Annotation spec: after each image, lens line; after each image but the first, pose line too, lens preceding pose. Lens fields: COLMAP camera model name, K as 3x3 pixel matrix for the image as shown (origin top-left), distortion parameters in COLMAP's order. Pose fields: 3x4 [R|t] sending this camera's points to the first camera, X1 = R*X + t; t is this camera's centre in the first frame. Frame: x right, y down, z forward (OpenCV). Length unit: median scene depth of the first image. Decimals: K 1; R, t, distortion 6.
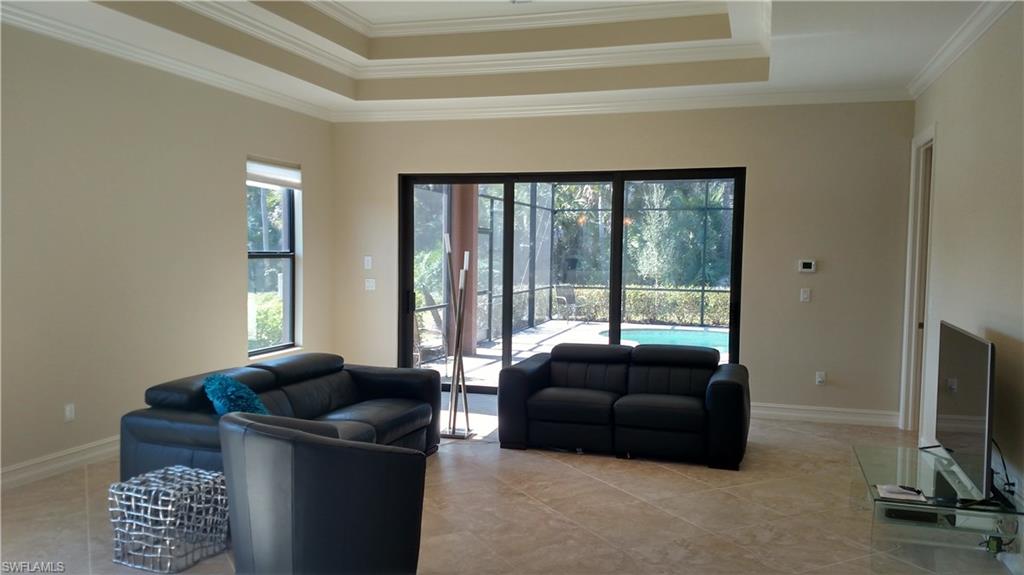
lens RADIAL K [[801.7, 0, 518.7], [0, 801.7, 289.2], [0, 0, 1]] dist [0.221855, -0.467319]
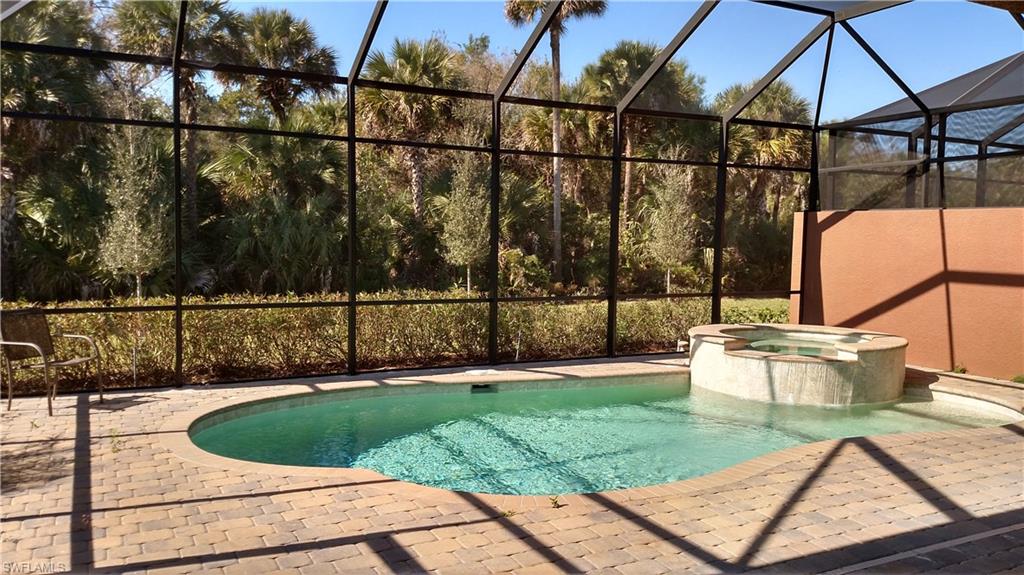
lens RADIAL K [[801.7, 0, 518.7], [0, 801.7, 289.2], [0, 0, 1]] dist [0.221855, -0.467319]
pose [[0.717782, -0.046967, 0.694682, -0.106935], [0.031524, 0.998891, 0.034962, -0.051142], [-0.695554, -0.003196, 0.718467, 1.375863]]
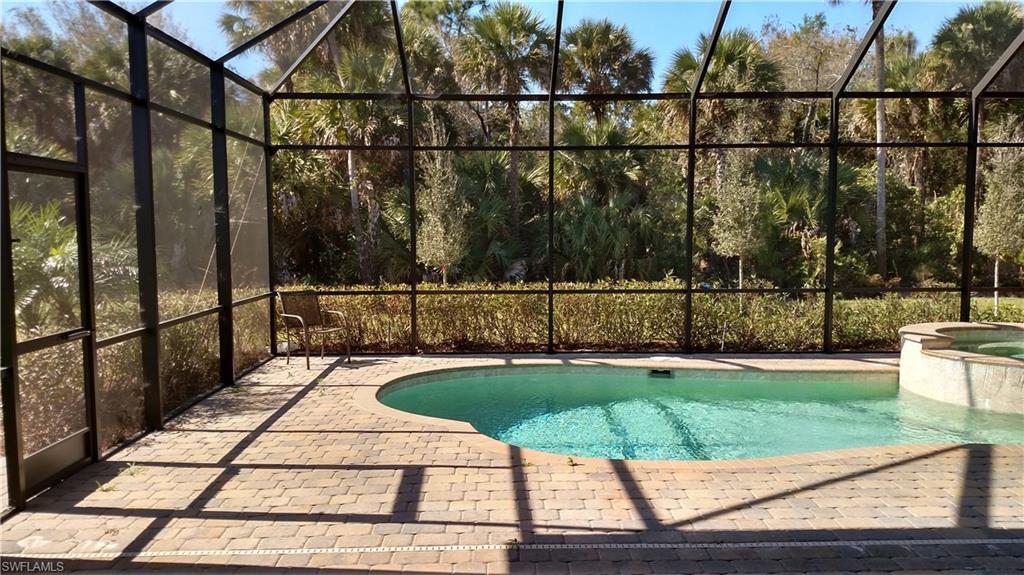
lens RADIAL K [[801.7, 0, 518.7], [0, 801.7, 289.2], [0, 0, 1]] dist [0.221855, -0.467319]
pose [[0.950867, -0.040846, 0.306893, 0.078164], [0.033046, 0.998986, 0.030571, -0.043840], [-0.307831, -0.018927, 0.951253, 1.123740]]
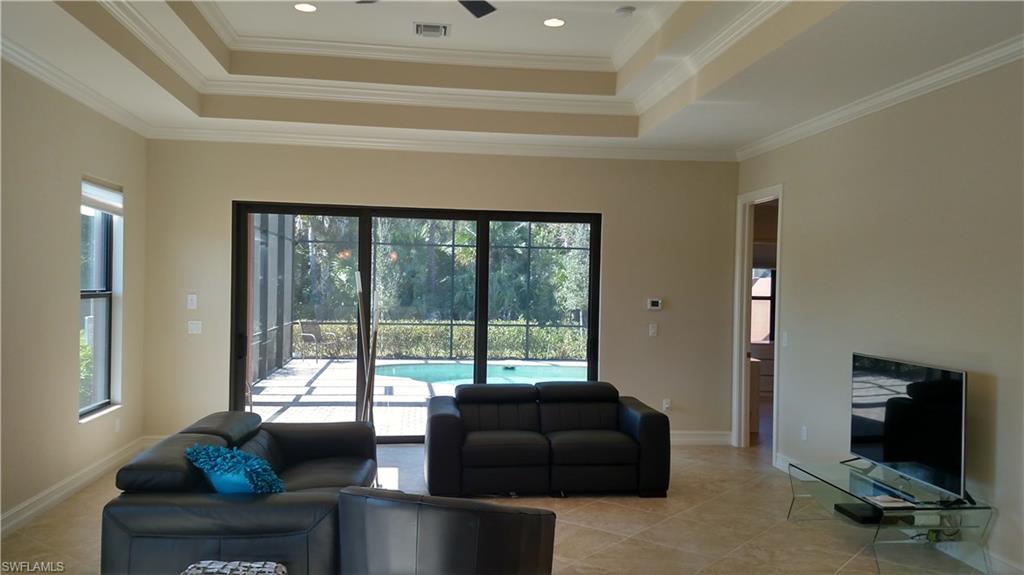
lens RADIAL K [[801.7, 0, 518.7], [0, 801.7, 289.2], [0, 0, 1]] dist [0.221855, -0.467319]
pose [[0.913752, 0.001661, 0.406269, -0.263524], [0.014308, 0.999240, -0.036267, -0.011405], [-0.406020, 0.038952, 0.913034, 0.070068]]
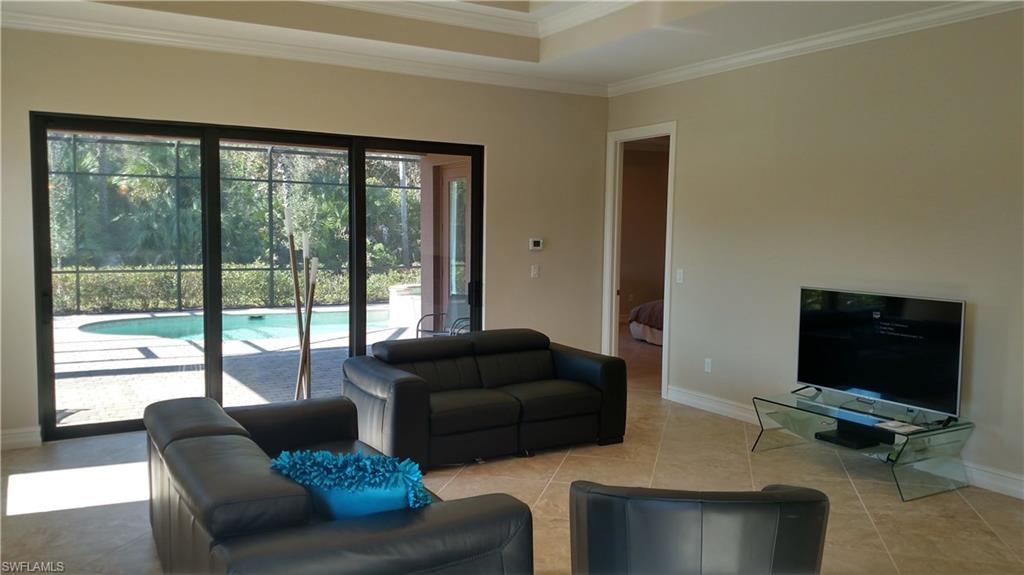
lens RADIAL K [[801.7, 0, 518.7], [0, 801.7, 289.2], [0, 0, 1]] dist [0.221855, -0.467319]
pose [[0.672213, -0.061298, 0.737816, -0.438378], [0.035470, 0.998089, 0.050605, -0.023422], [-0.739507, -0.007847, 0.673103, 0.310678]]
